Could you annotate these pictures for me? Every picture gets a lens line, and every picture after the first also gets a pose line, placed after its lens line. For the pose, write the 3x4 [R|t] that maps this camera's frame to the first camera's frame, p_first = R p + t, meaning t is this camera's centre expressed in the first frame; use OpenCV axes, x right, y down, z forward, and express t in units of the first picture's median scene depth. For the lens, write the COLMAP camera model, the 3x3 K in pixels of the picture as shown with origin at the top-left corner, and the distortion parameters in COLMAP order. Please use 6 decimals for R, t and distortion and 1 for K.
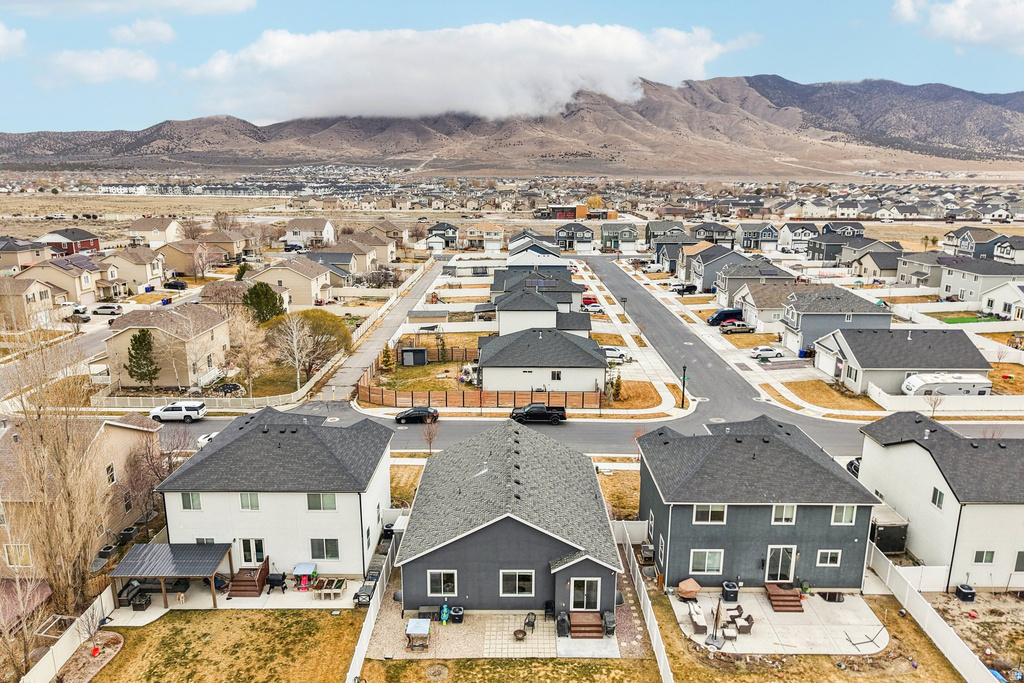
lens RADIAL K [[689.0, 0, 514.9], [0, 689.0, 352.4], [0, 0, 1]] dist [0.024736, -0.028340]
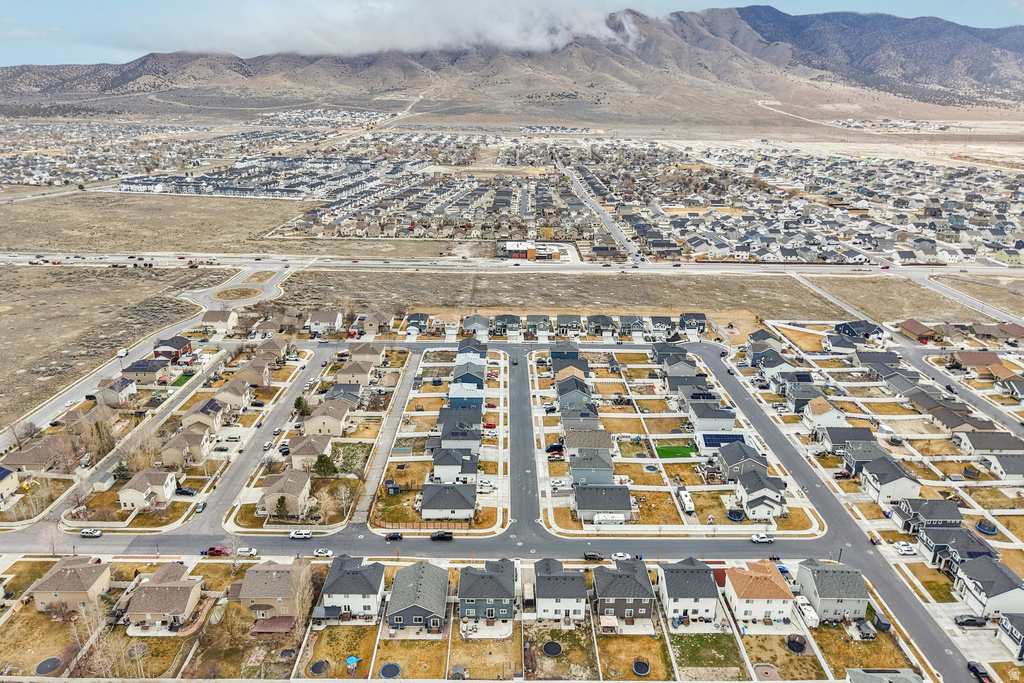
lens RADIAL K [[689.0, 0, 514.9], [0, 689.0, 352.4], [0, 0, 1]] dist [0.024736, -0.028340]
pose [[0.999856, 0.008019, 0.014980, 0.084948], [-0.009622, 0.993866, 0.110170, -0.282769], [-0.014005, -0.110299, 0.993800, -0.480033]]
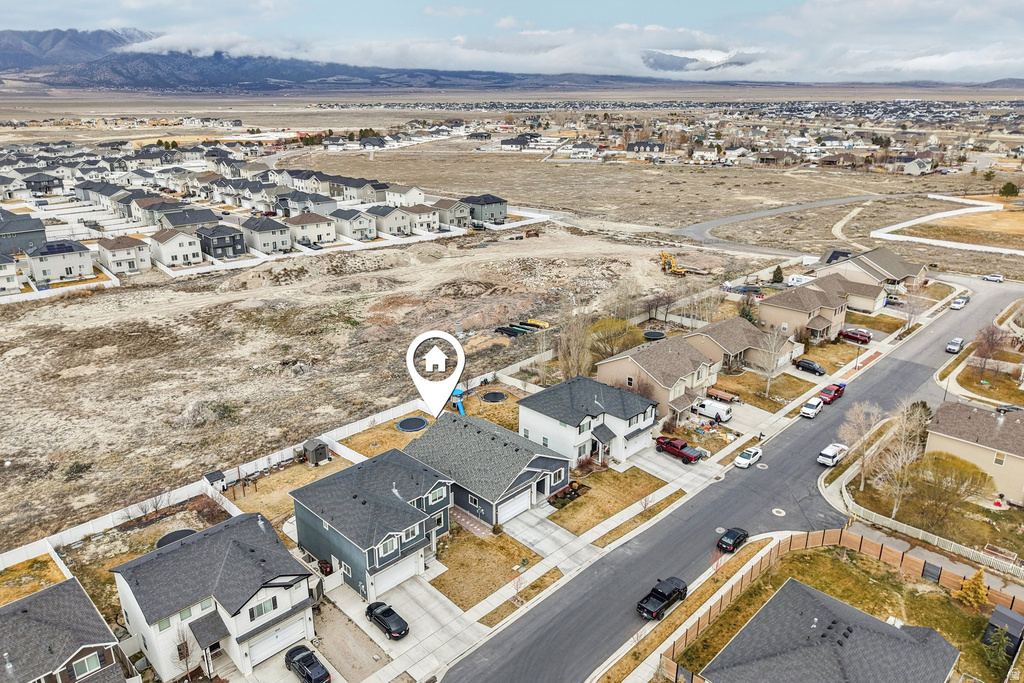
lens RADIAL K [[703.7, 0, 512.0], [0, 703.7, 341.5], [0, 0, 1]] dist [0.039120, -0.034654]
pose [[-0.704069, 0.229560, -0.672004, 0.221388], [-0.183171, 0.855579, 0.484182, -0.185091], [0.686102, 0.463989, -0.560338, 0.392540]]
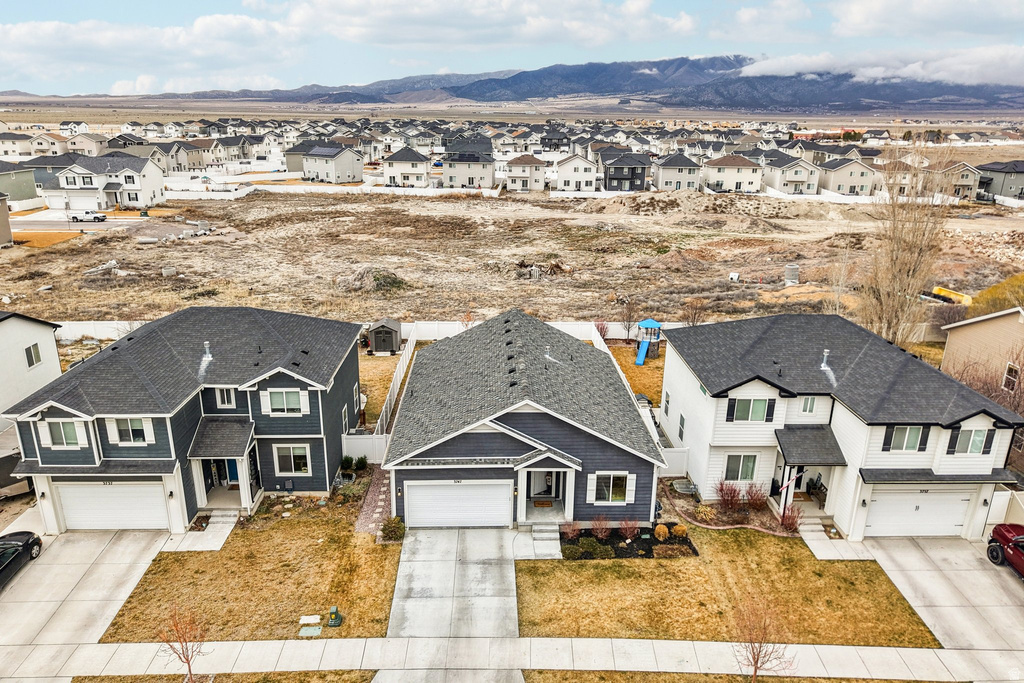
lens RADIAL K [[695.2, 0, 507.4], [0, 695.2, 343.0], [0, 0, 1]] dist [0.021624, -0.027194]
pose [[-0.999521, -0.010851, -0.028977, 0.007075], [-0.024850, 0.839514, 0.542769, -0.060491], [0.018437, 0.543229, -0.839382, 0.343914]]
